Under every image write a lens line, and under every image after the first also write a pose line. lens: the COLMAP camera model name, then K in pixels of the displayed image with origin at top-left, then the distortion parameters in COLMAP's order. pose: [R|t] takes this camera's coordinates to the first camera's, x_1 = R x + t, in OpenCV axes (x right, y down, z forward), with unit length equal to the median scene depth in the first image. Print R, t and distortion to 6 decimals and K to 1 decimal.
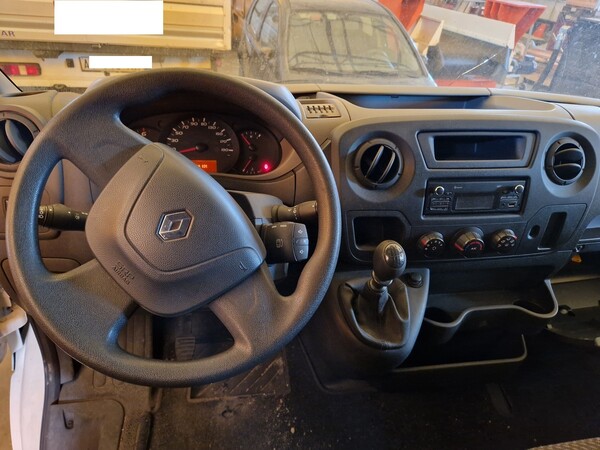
lens RADIAL K [[400.3, 0, 299.3], [0, 400.3, 222.7], [0, 0, 1]] dist [0.022868, -0.005935]
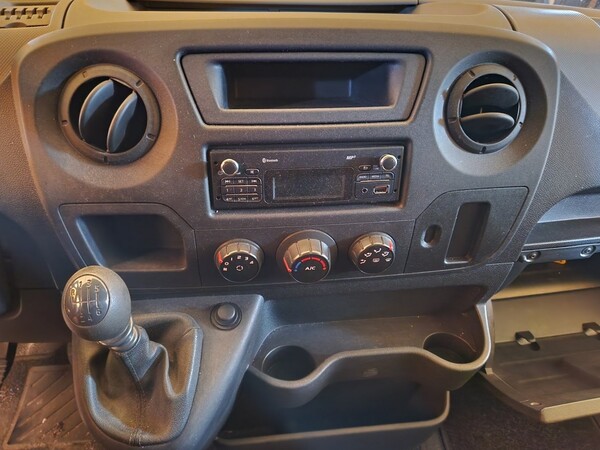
lens RADIAL K [[437.5, 0, 300.5], [0, 437.5, 227.2], [0, 0, 1]] dist [0.036253, -0.016975]
pose [[0.998858, 0.003443, -0.047649, 0.447425], [0.001452, 0.994750, 0.102327, -0.055888], [0.047751, -0.102279, 0.993609, 0.392589]]
